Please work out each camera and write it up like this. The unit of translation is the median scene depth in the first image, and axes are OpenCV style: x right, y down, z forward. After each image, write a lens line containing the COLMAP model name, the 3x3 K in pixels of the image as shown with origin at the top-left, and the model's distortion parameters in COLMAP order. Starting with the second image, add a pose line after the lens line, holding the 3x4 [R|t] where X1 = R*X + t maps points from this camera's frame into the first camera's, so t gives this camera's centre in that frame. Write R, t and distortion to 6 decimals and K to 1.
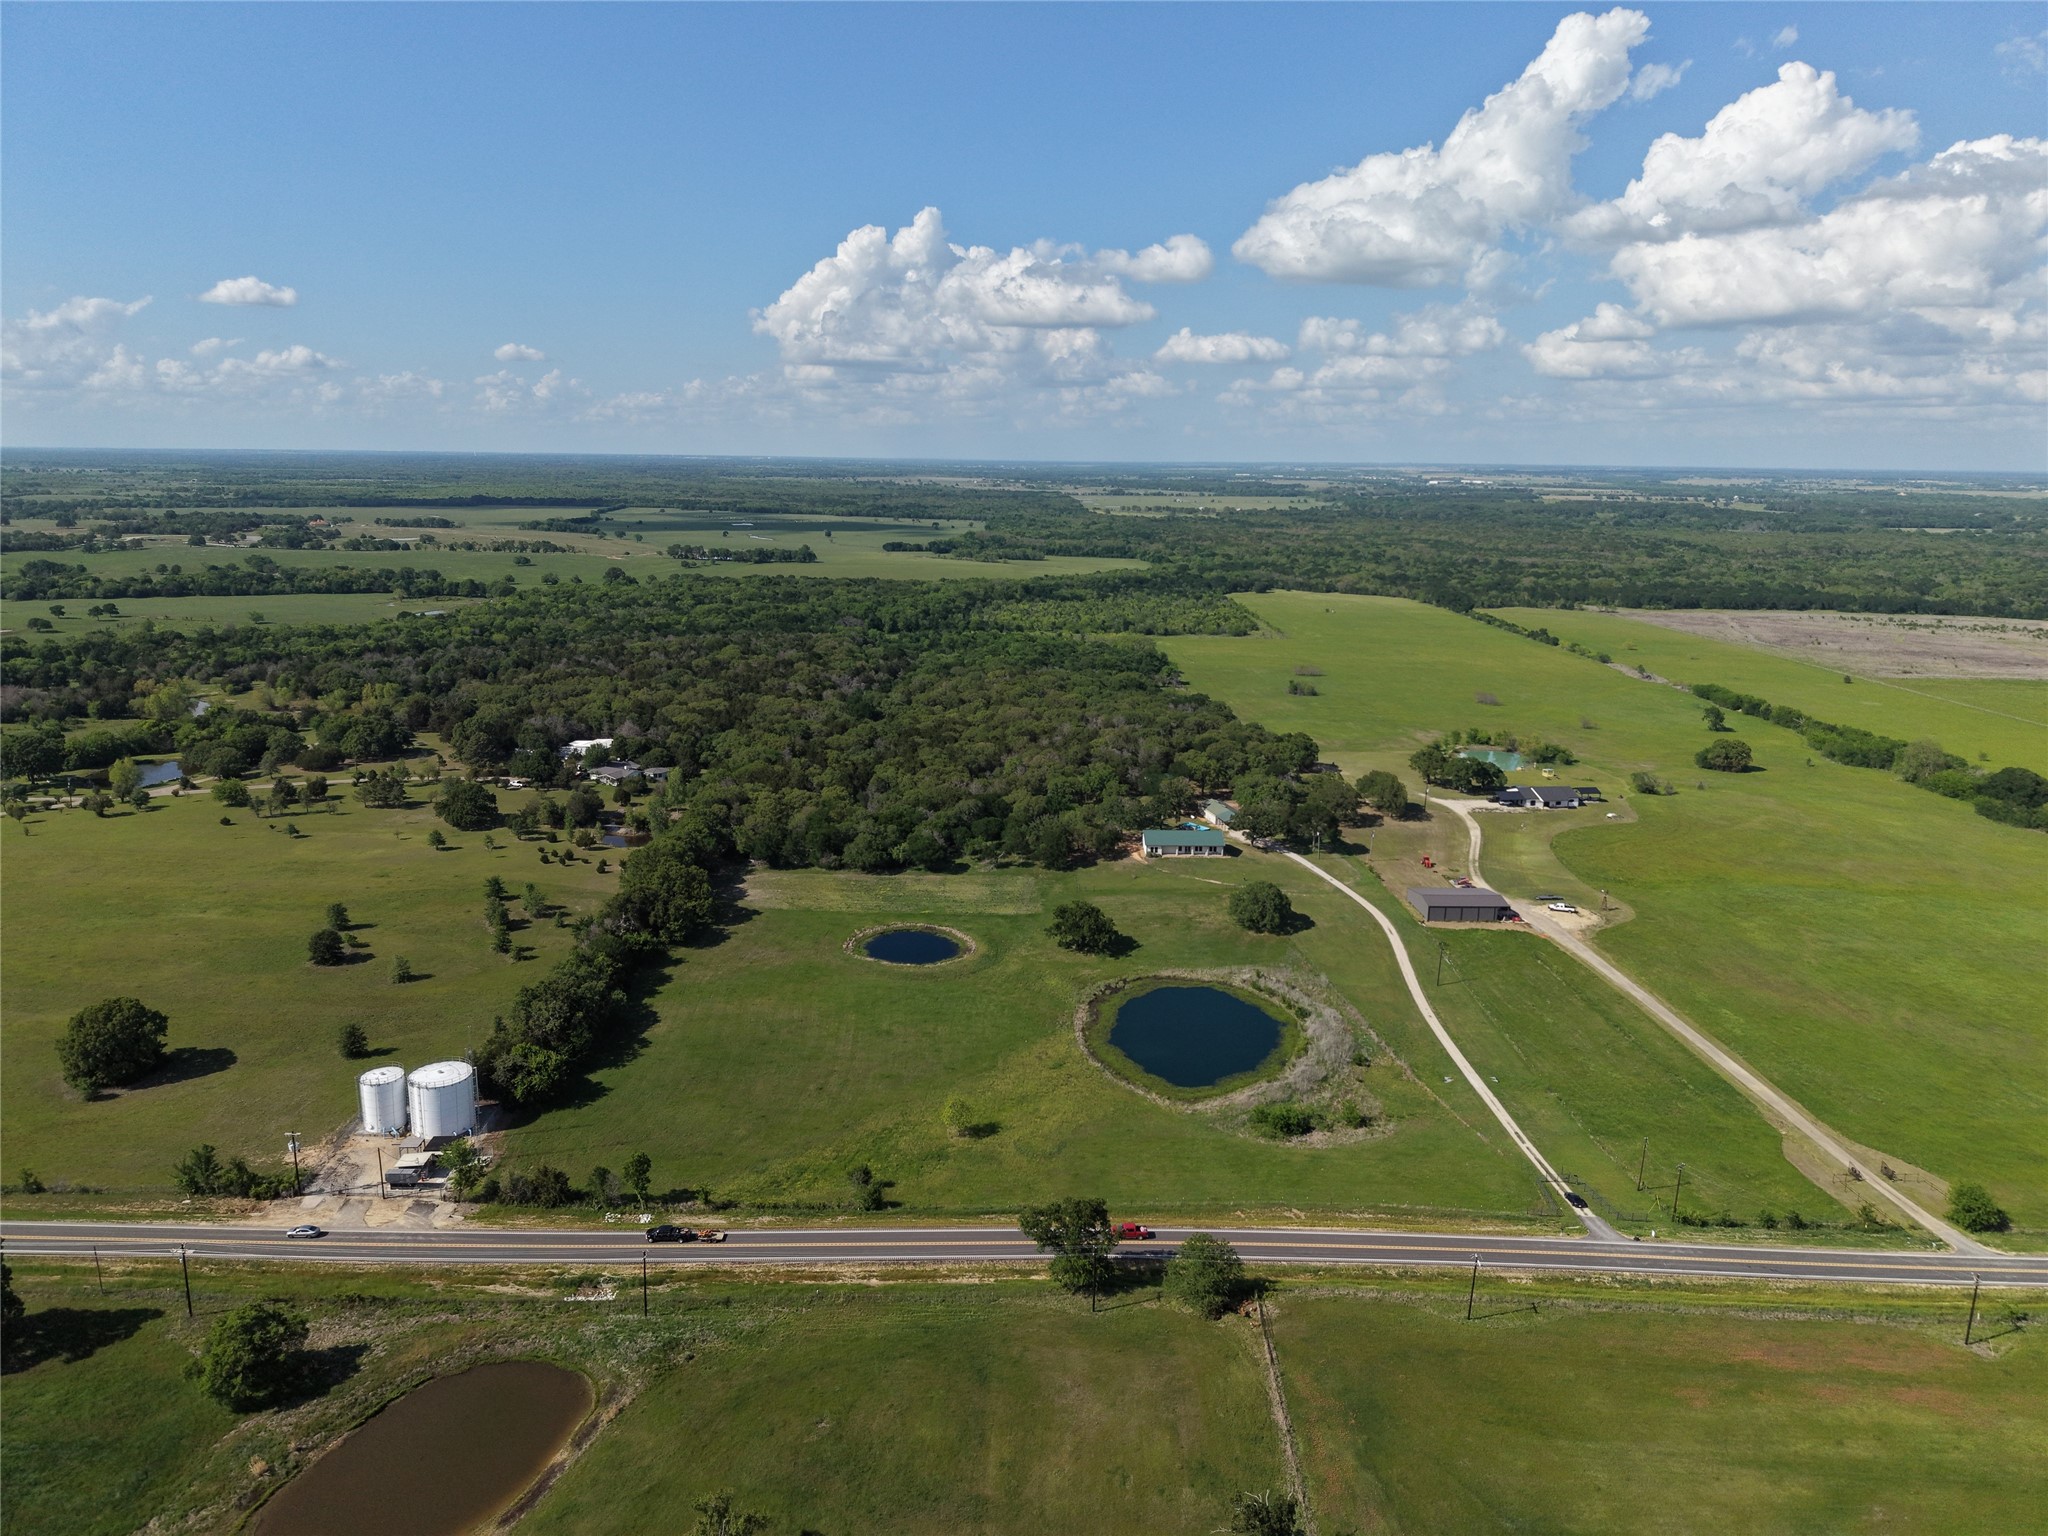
lens RADIAL K [[1485.9, 0, 1123.2], [0, 1485.9, 829.7], [0, 0, 1]] dist [0.067717, -0.097647]
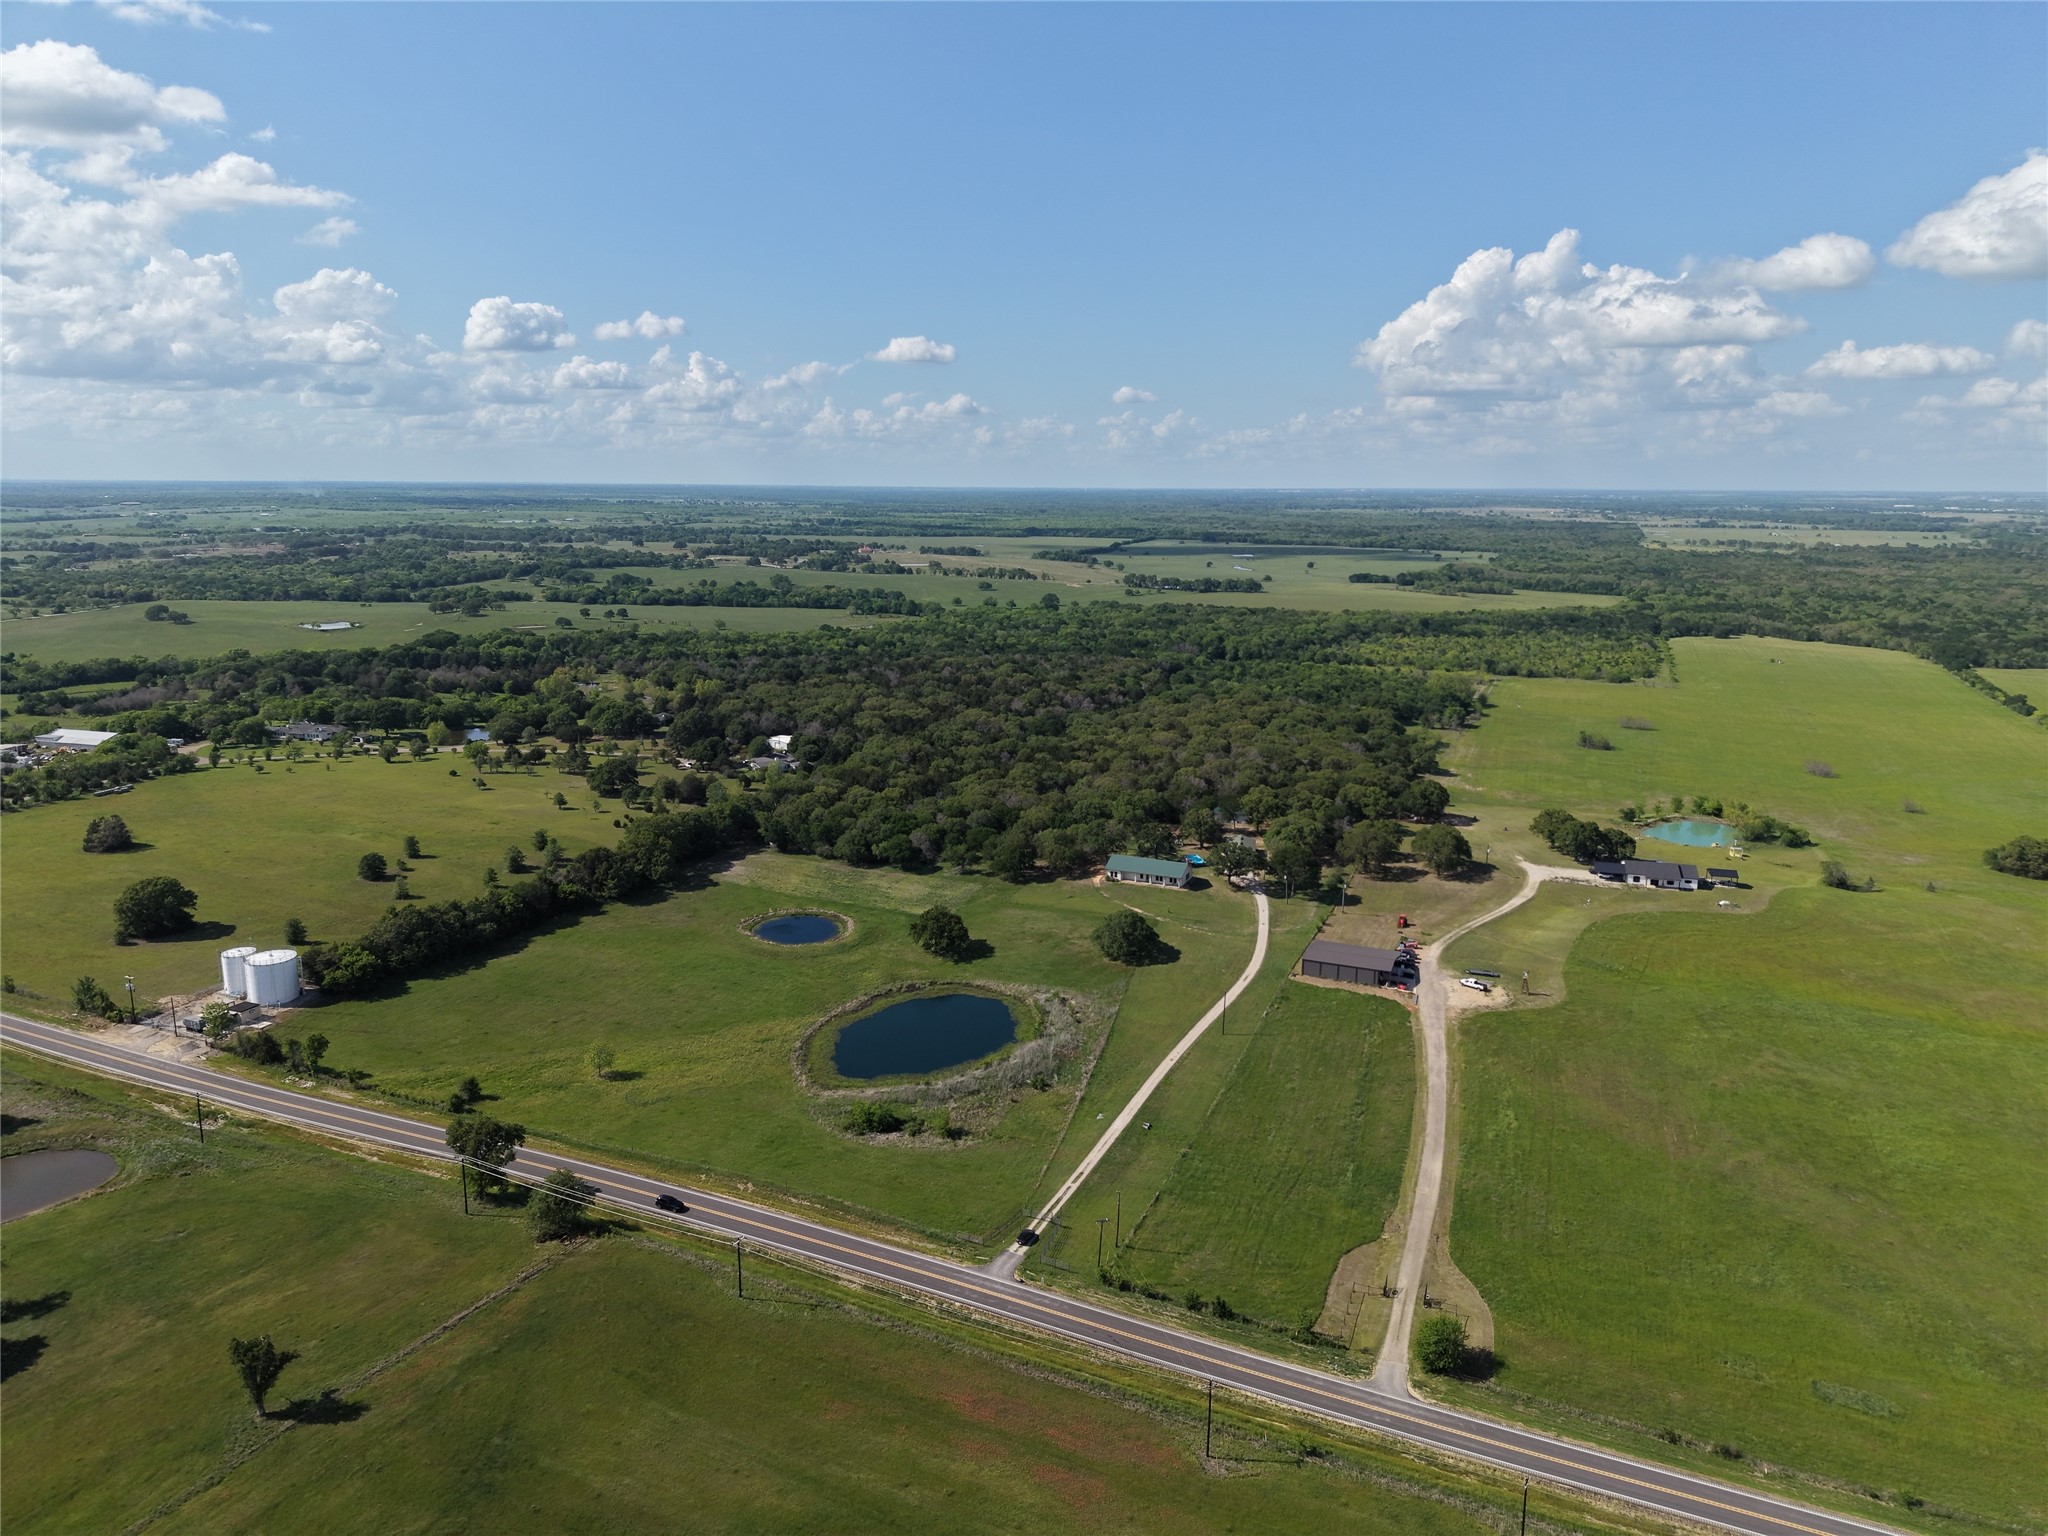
lens RADIAL K [[1546.4, 0, 1022.7], [0, 1546.4, 776.5], [0, 0, 1]] dist [0.048314, -0.073406]
pose [[0.889215, 0.080068, -0.450428, 0.131220], [-0.107623, 0.993545, -0.035852, -0.002327], [0.444650, 0.080357, 0.892093, 0.014299]]
